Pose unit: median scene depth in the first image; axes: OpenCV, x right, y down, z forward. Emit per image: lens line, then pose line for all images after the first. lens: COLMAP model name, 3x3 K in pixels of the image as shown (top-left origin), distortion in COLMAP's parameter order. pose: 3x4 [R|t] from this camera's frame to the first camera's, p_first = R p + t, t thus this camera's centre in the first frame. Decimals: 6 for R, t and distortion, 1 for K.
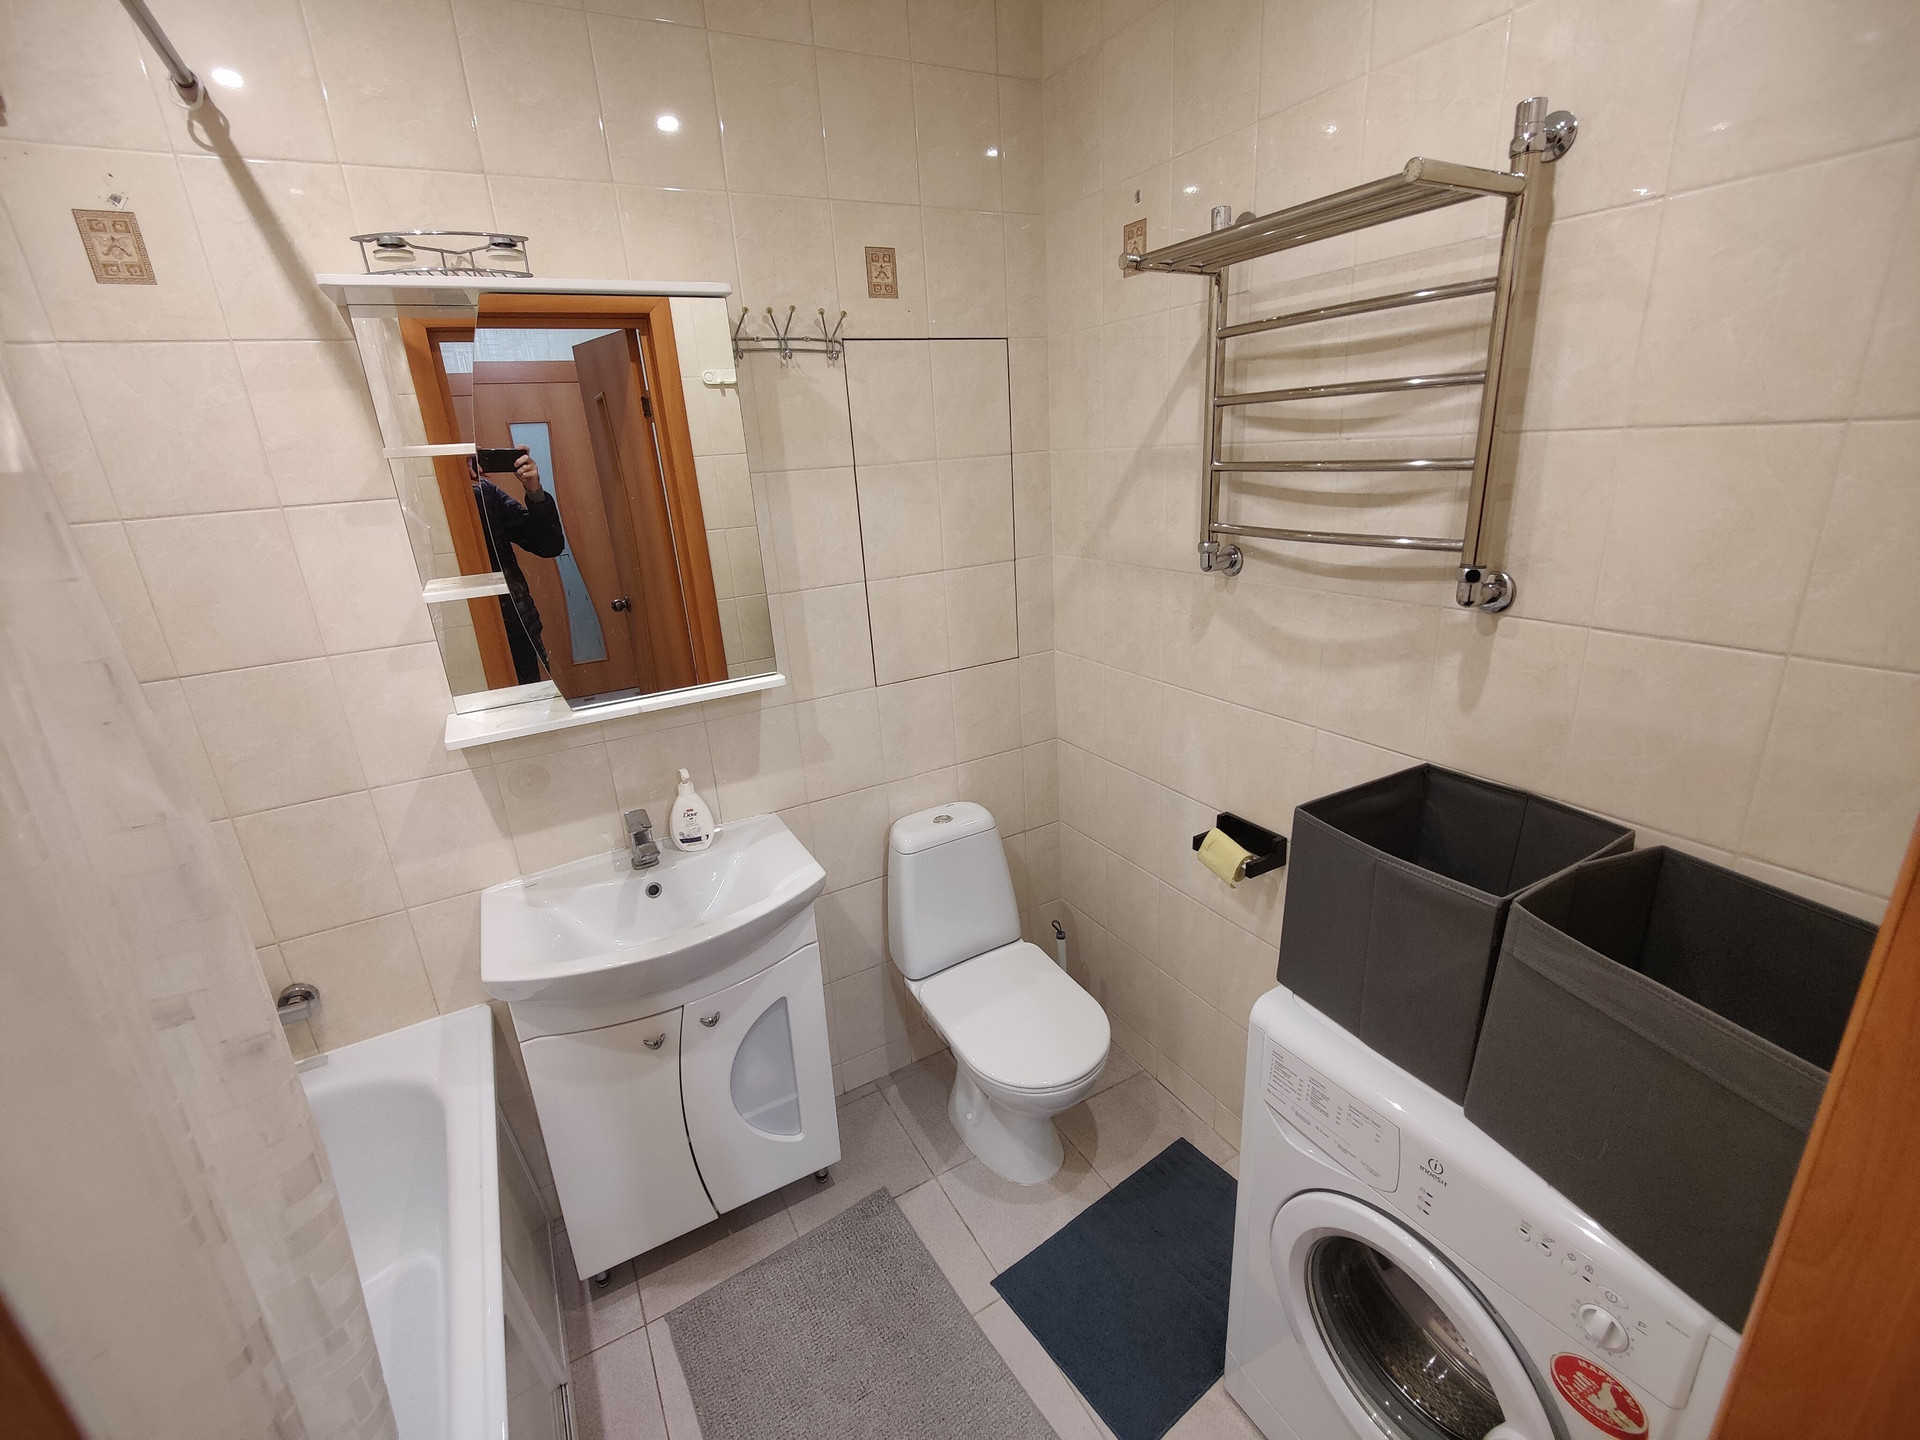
lens RADIAL K [[818.9, 0, 960.0], [0, 818.9, 720.0], [0, 0, 1]] dist [-0.001520, -0.000372]
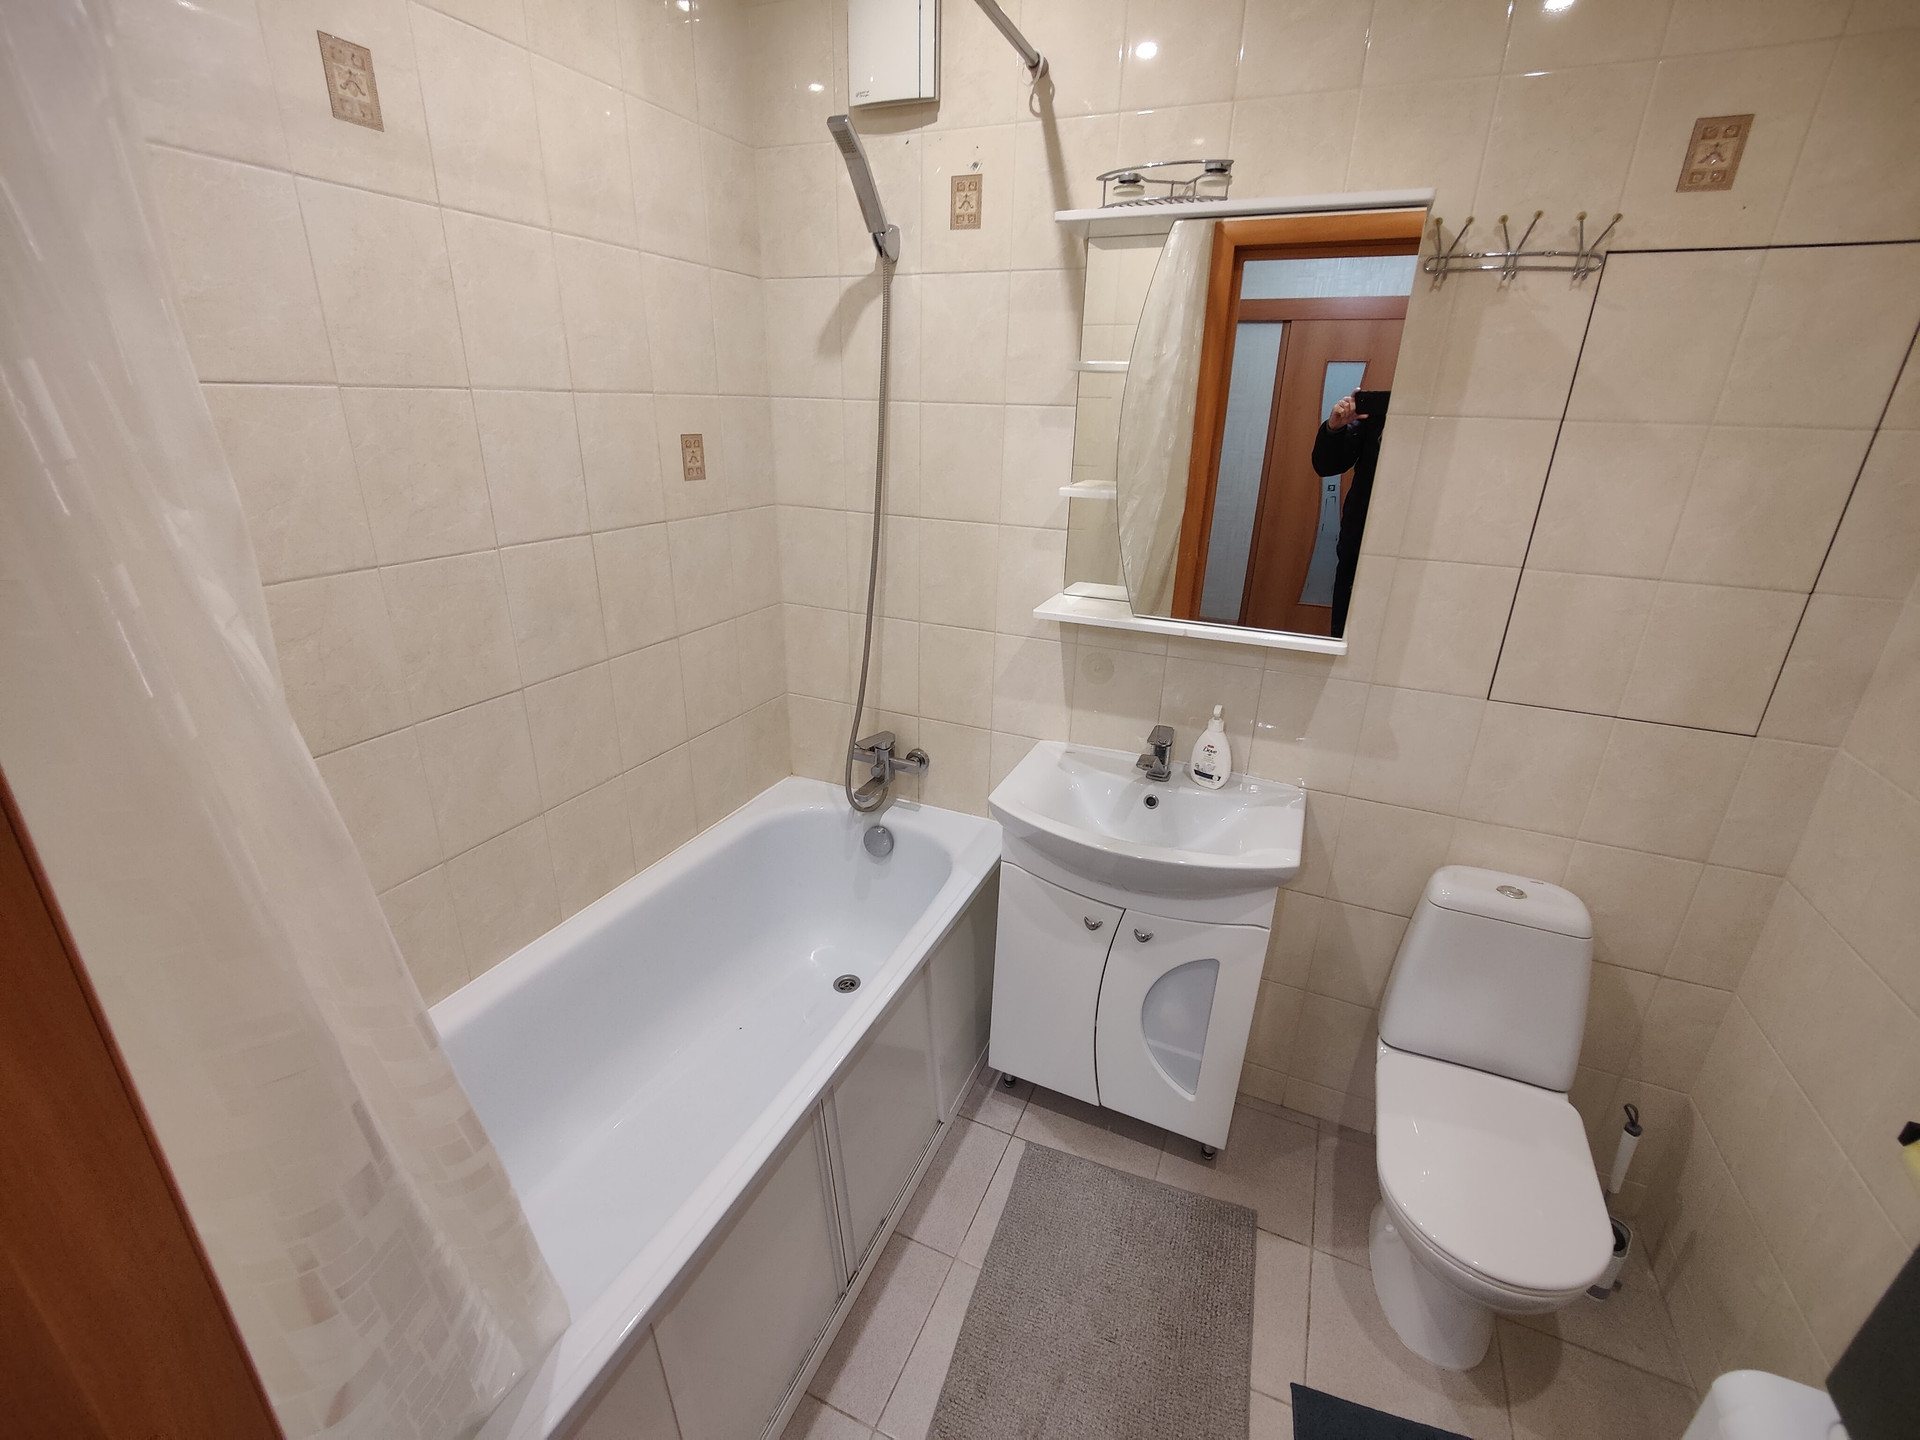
lens RADIAL K [[832.1, 0, 960.0], [0, 832.1, 720.0], [0, 0, 1]] dist [0.022991, -0.014141]
pose [[0.605547, 0.362114, -0.708651, 0.202321], [-0.313163, 0.927062, 0.206120, -0.035478], [0.731602, 0.097108, 0.674780, 0.078283]]
